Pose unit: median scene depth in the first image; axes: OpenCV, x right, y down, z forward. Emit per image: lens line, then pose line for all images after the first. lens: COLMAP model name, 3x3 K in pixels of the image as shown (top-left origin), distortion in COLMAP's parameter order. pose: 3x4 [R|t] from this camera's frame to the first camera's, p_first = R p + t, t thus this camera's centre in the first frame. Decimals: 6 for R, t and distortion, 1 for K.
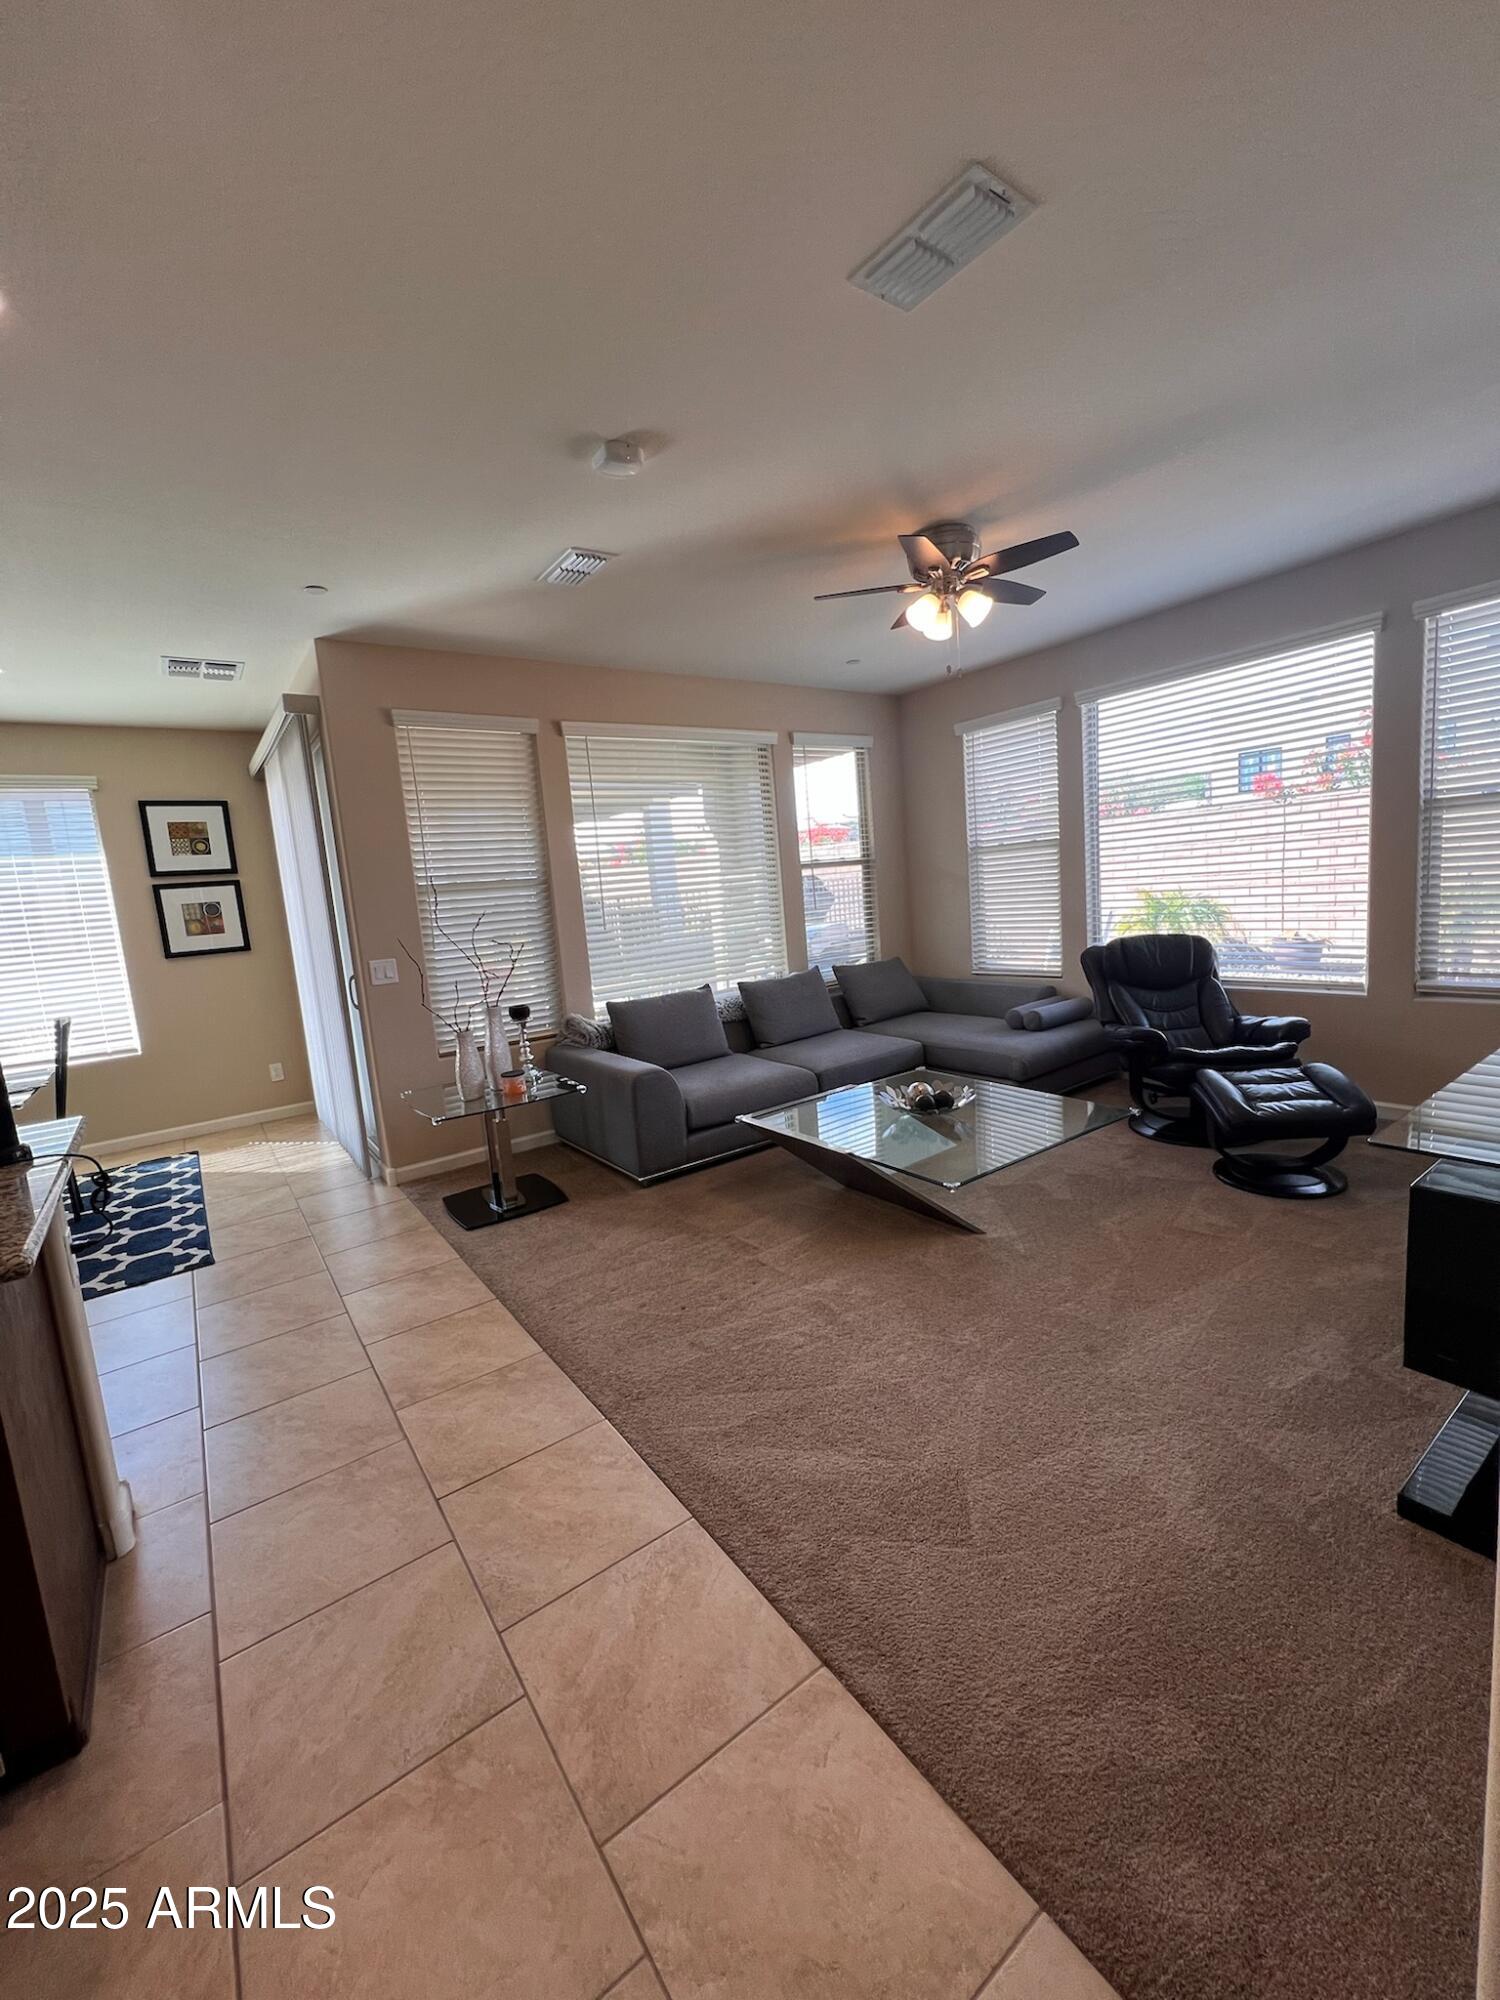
lens RADIAL K [[805.0, 0, 745.3], [0, 805.0, 992.7], [0, 0, 1]] dist [0.001249, 0.000044]
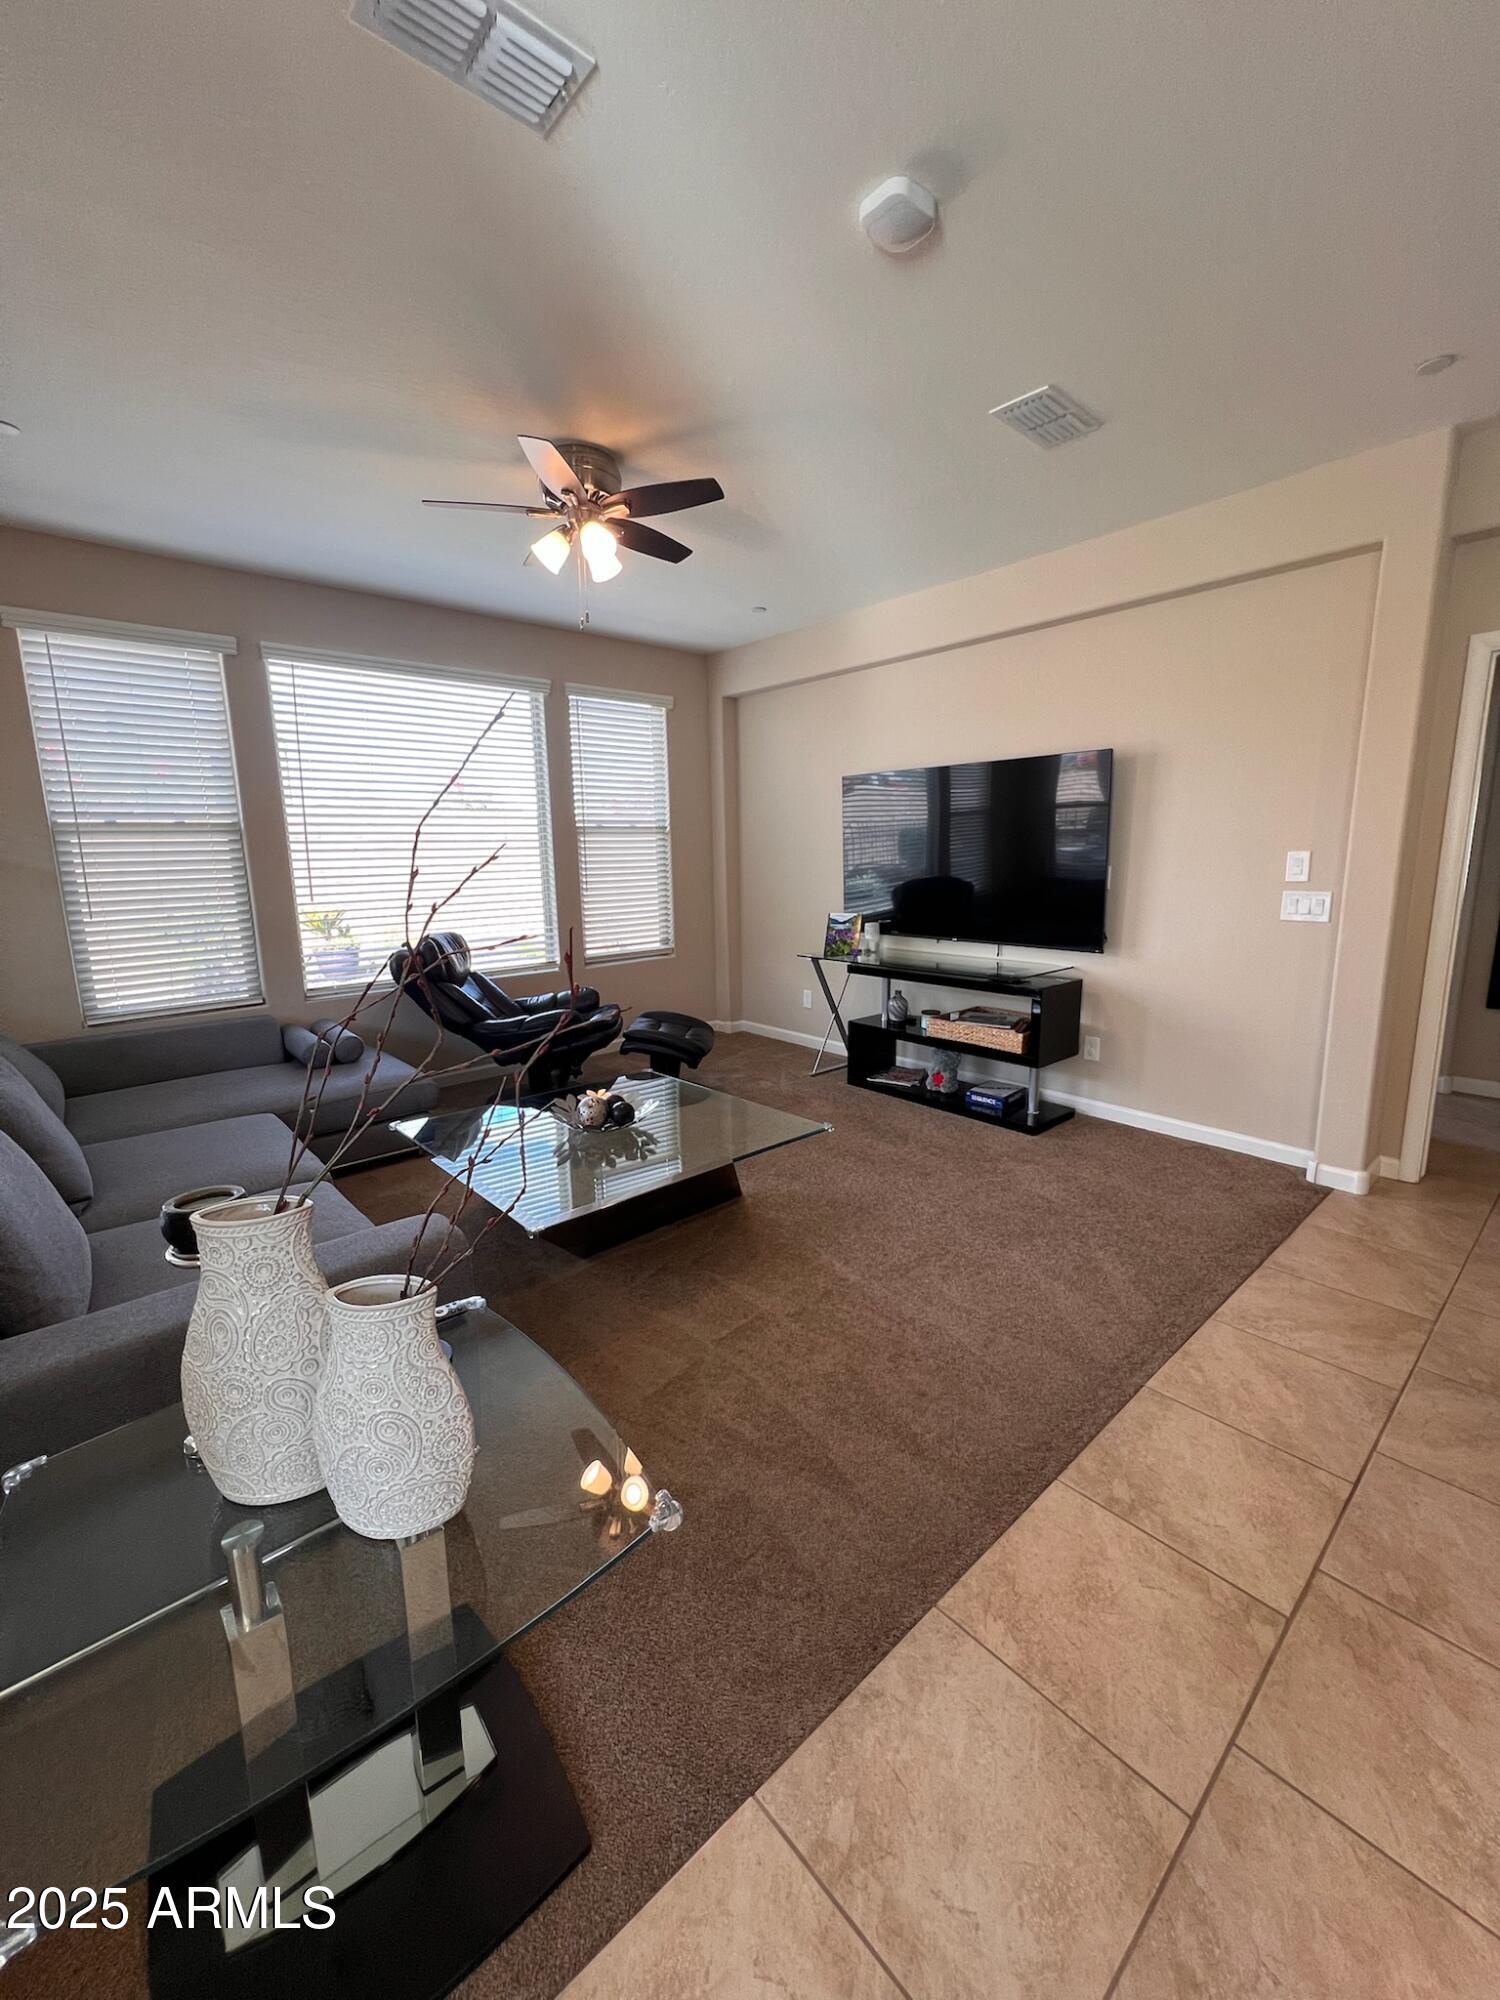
lens RADIAL K [[798.0, 0, 747.9], [0, 798.0, 994.2], [0, 0, 1]] dist [0.007472, -0.000019]
pose [[-0.099827, -0.102085, 0.989754, -0.520667], [0.154499, 0.981068, 0.116772, -0.056971], [-0.982937, 0.164573, -0.082165, 0.746008]]
